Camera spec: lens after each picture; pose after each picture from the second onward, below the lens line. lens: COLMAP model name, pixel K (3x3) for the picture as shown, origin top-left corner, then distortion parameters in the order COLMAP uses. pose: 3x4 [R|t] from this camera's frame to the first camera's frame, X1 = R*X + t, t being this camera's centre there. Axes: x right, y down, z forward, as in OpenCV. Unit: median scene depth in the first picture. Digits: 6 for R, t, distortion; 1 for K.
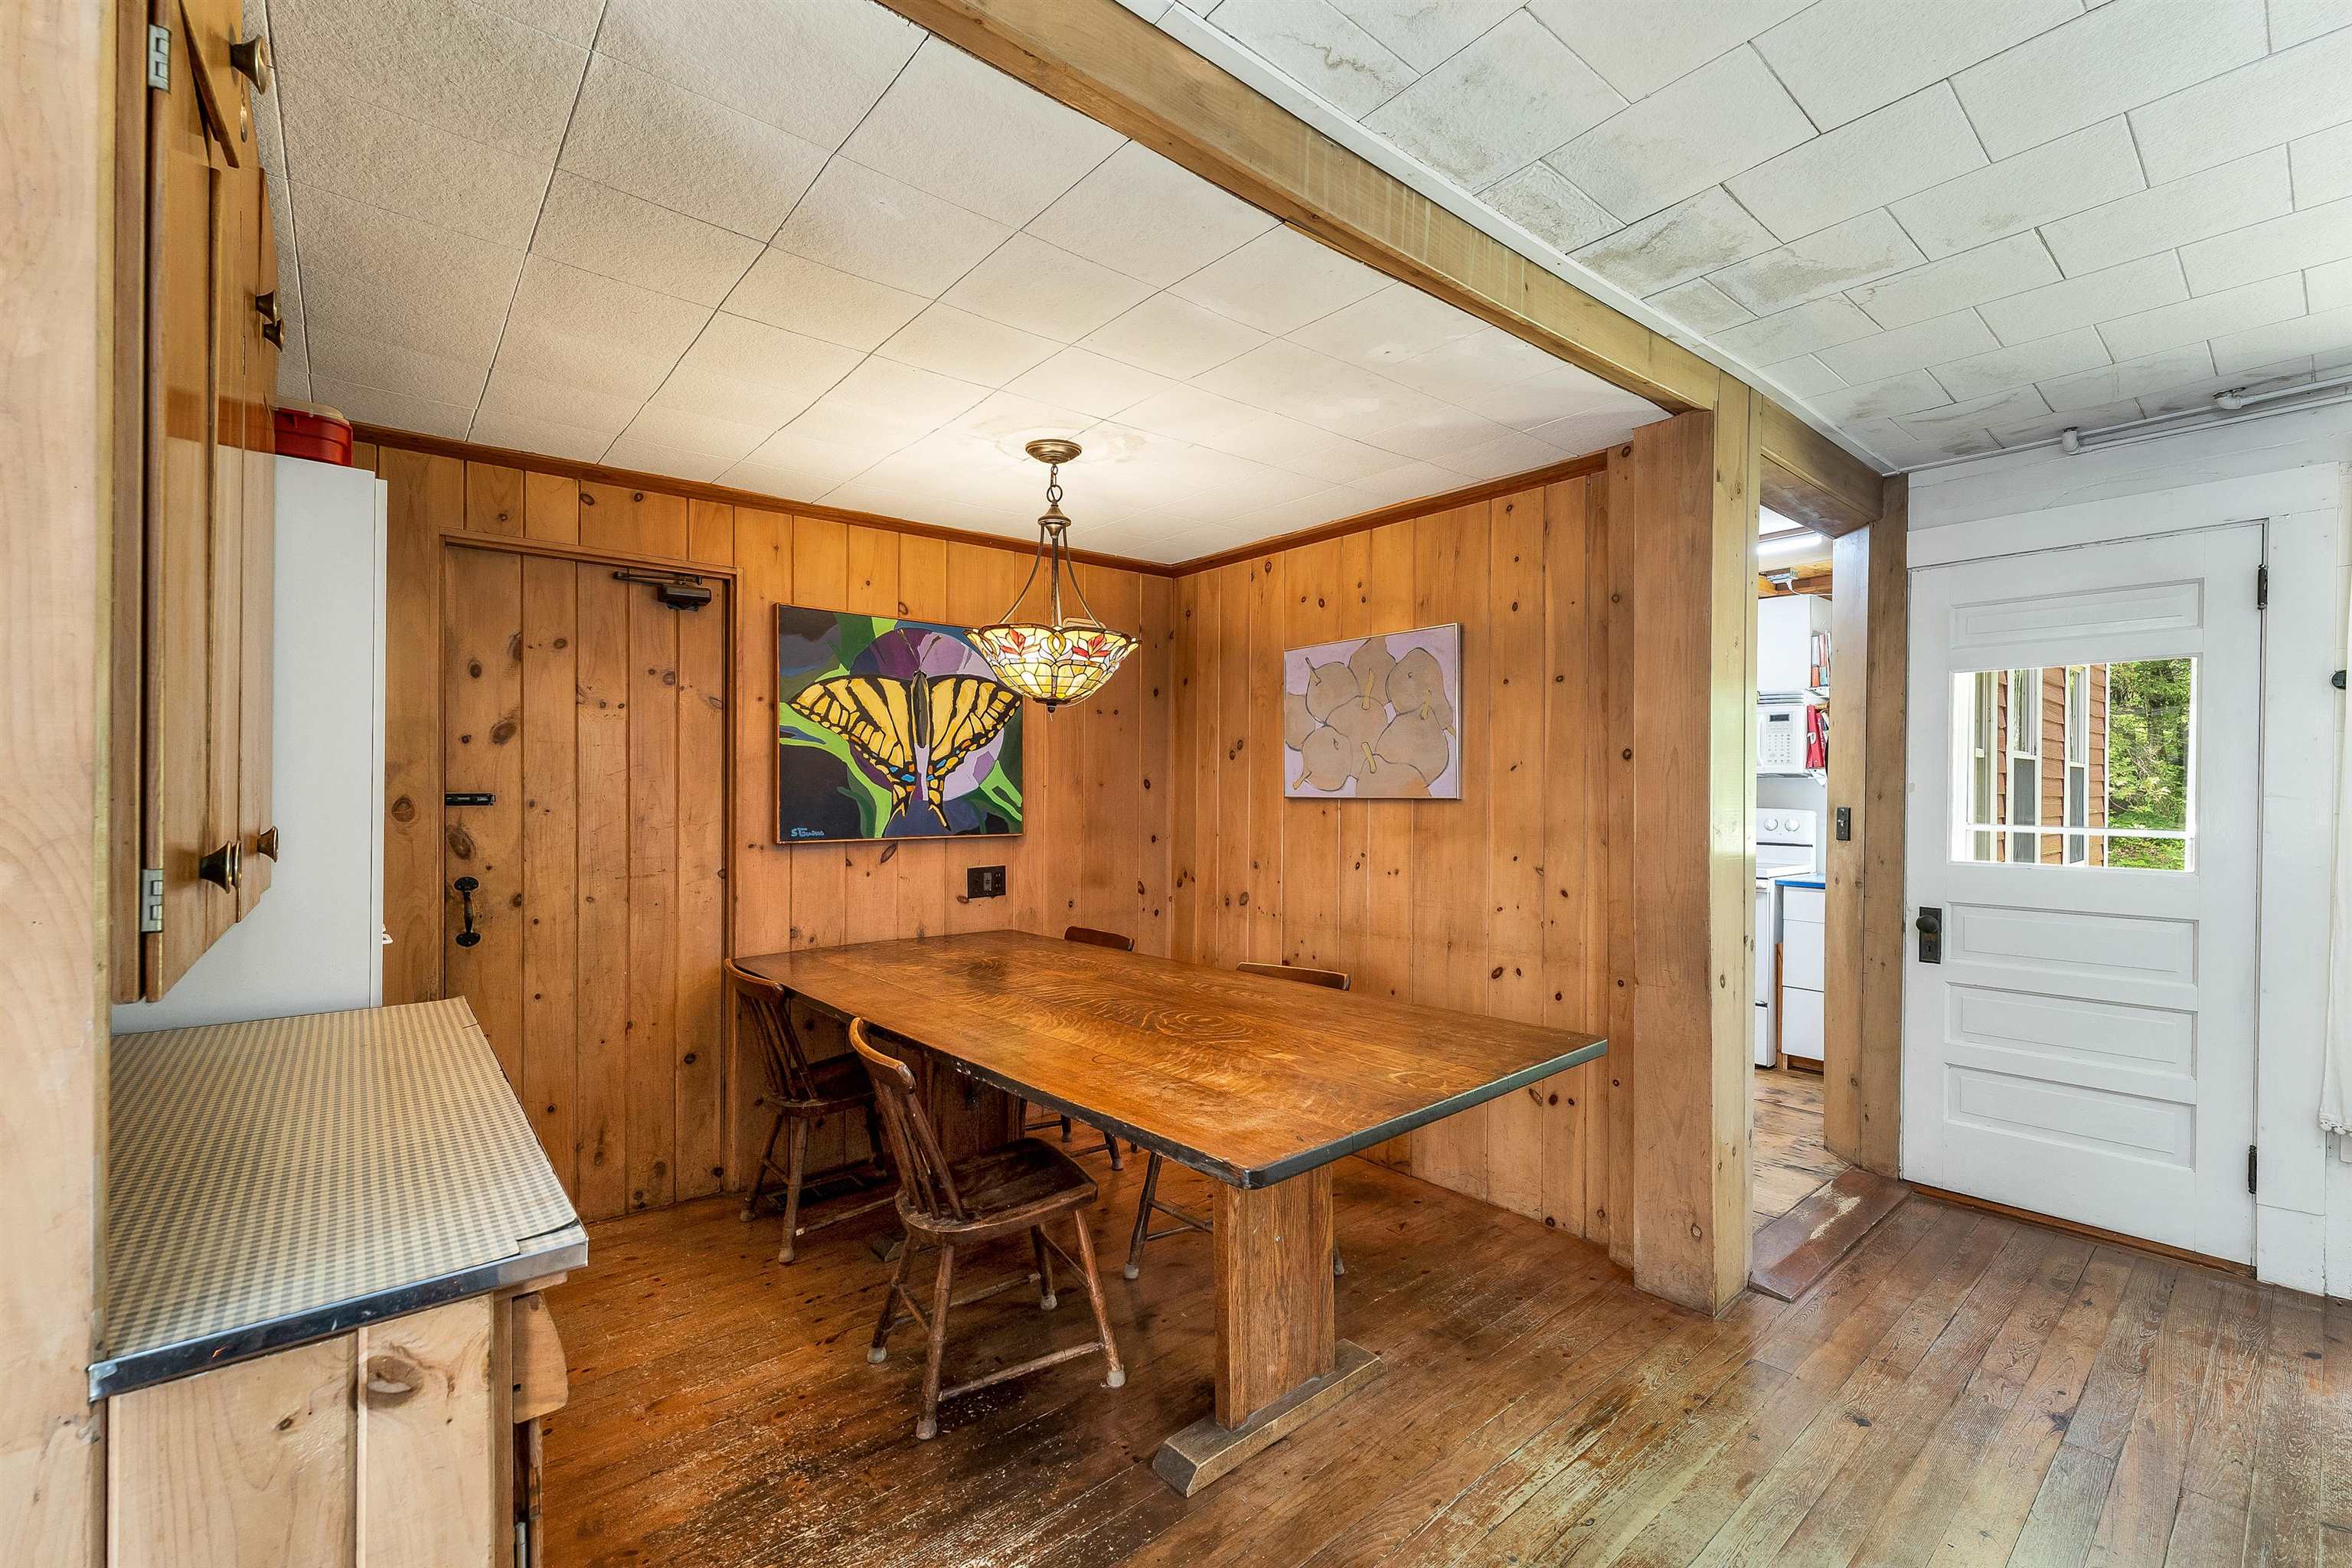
lens RADIAL K [[983.4, 0, 1167.1], [0, 983.4, 788.9], [0, 0, 1]] dist [0.003466, -0.001079]
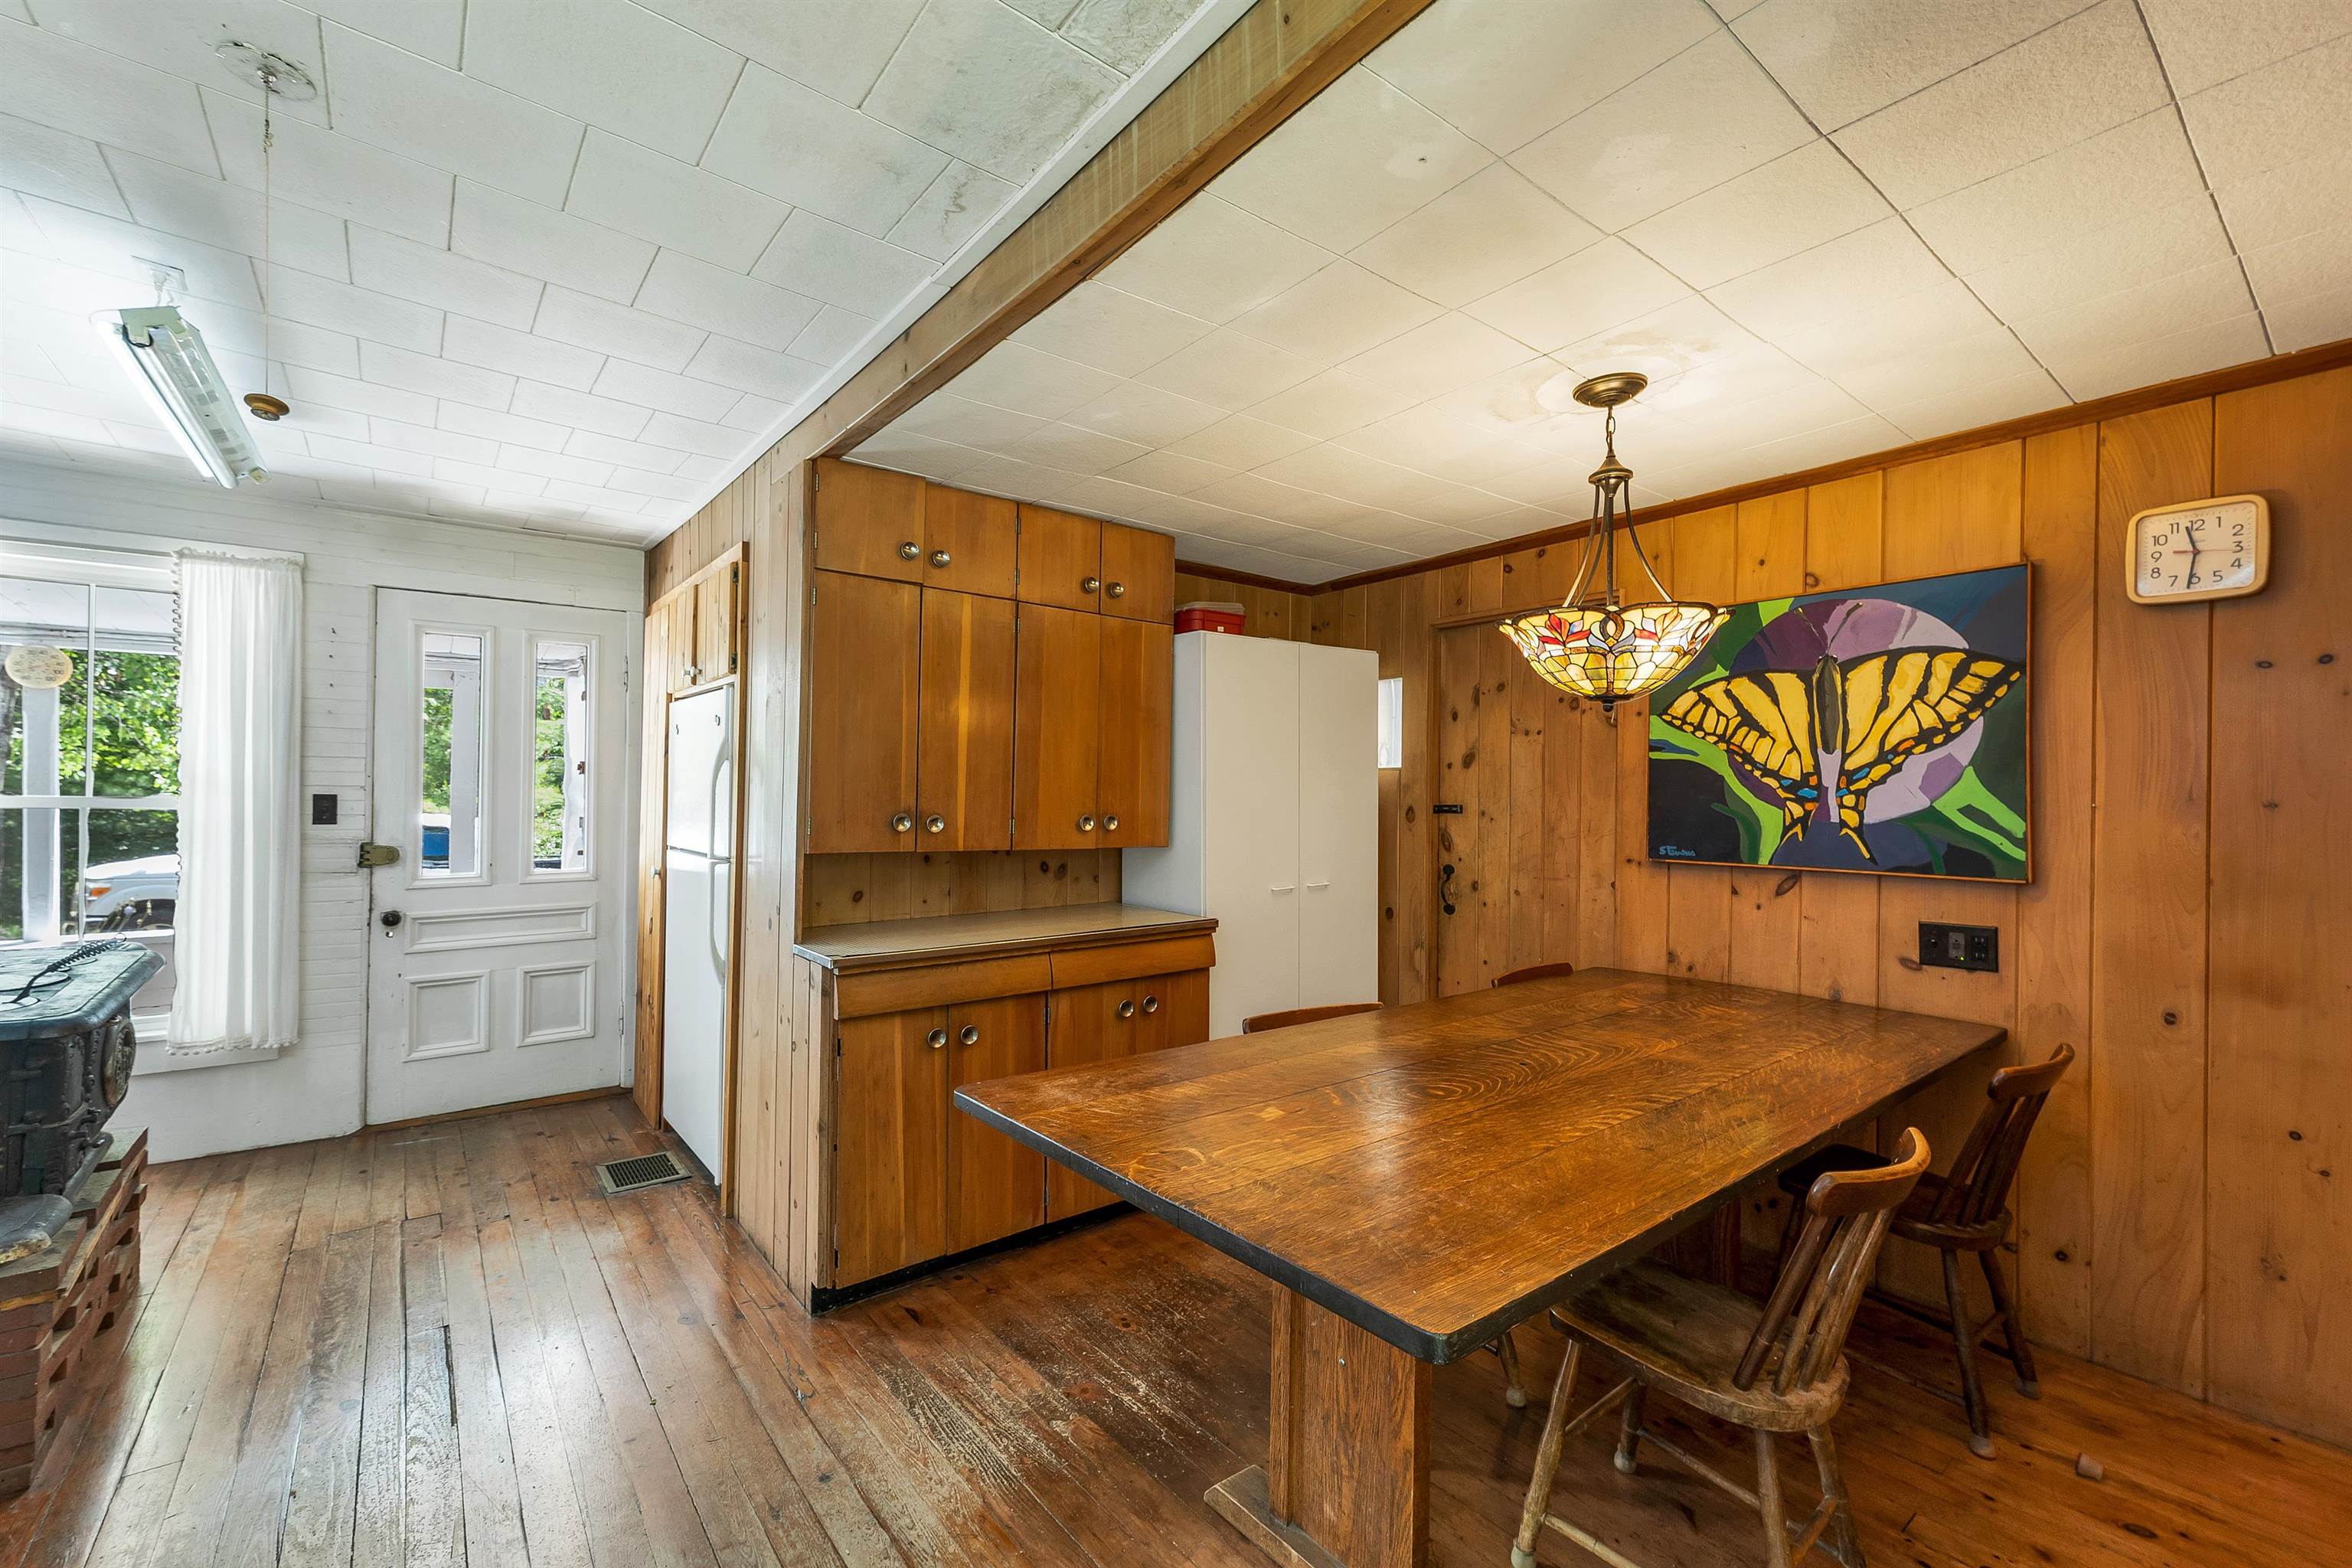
lens RADIAL K [[983.4, 0, 1187.0], [0, 983.4, 785.9], [0, 0, 1]] dist [0.003466, -0.001079]
pose [[-0.021967, -0.009966, -0.999709, 0.603396], [-0.011931, 0.999882, -0.009705, -0.003559], [0.999688, 0.011714, -0.022083, 0.576497]]
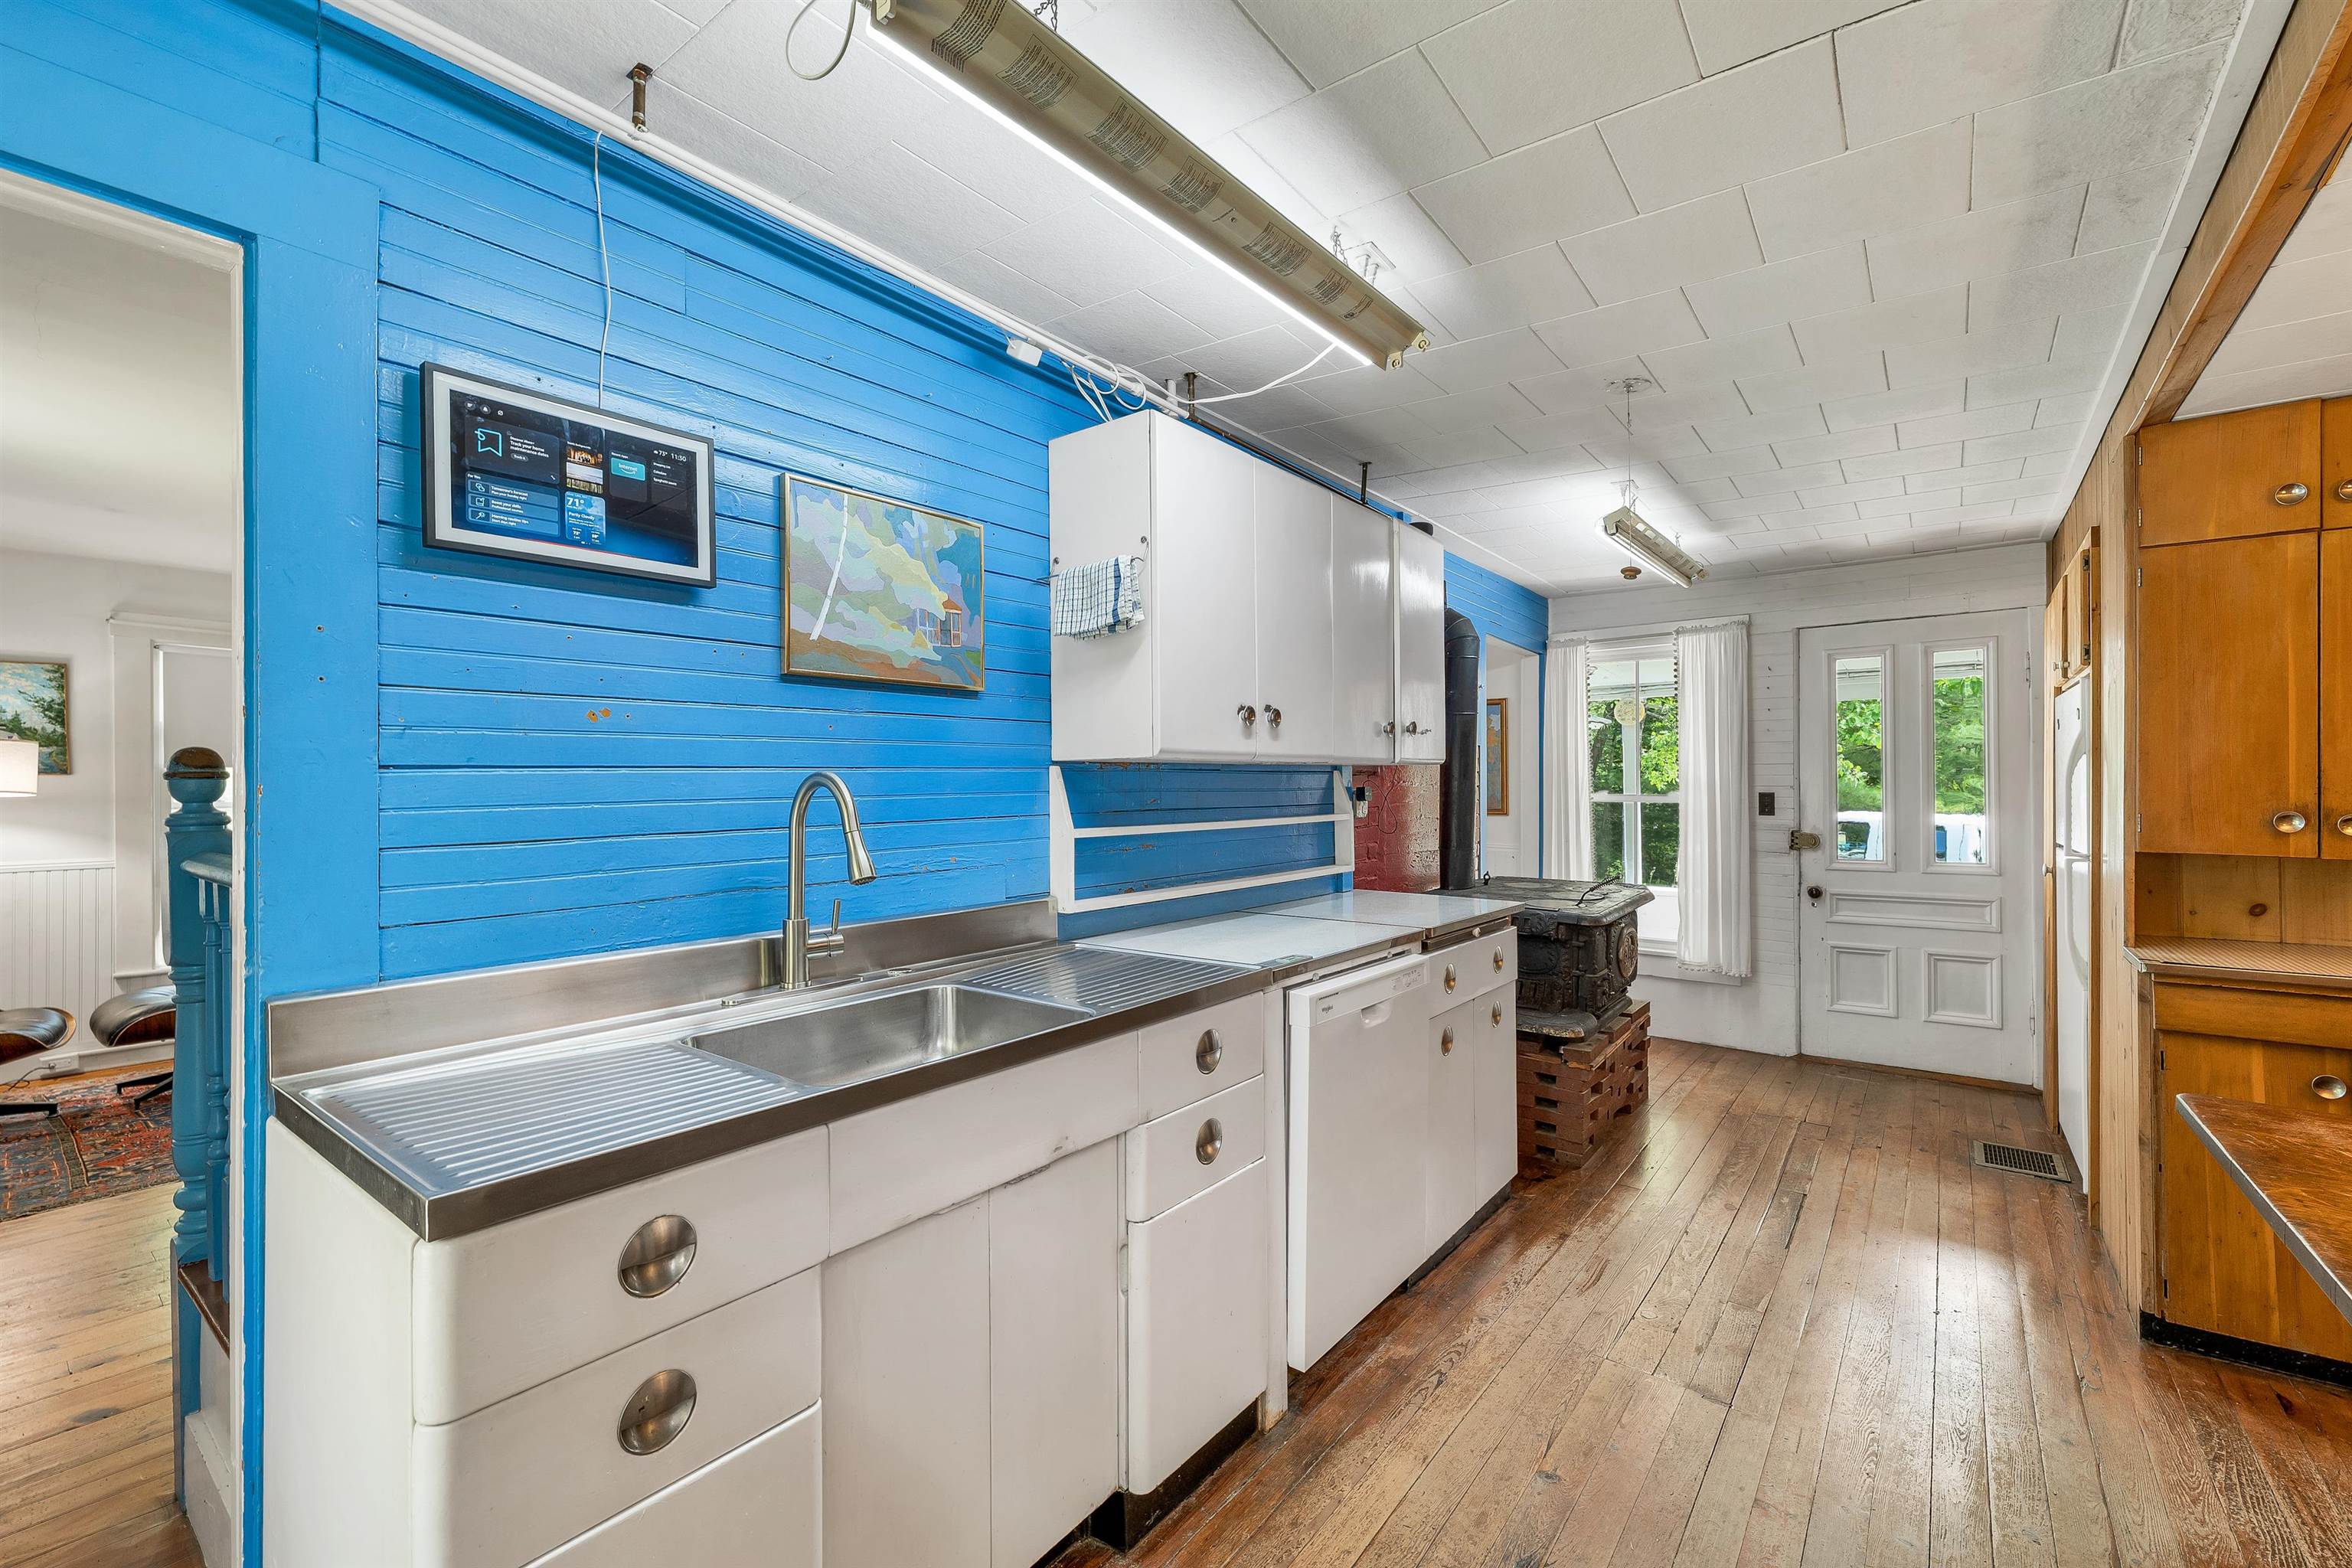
lens RADIAL K [[983.4, 0, 1175.7], [0, 983.4, 784.6], [0, 0, 1]] dist [0.003466, -0.001079]
pose [[-0.976828, -0.001978, -0.214019, 0.634575], [-0.001735, 0.999998, -0.001321, -0.002874], [0.214021, -0.000919, -0.976829, 0.667516]]
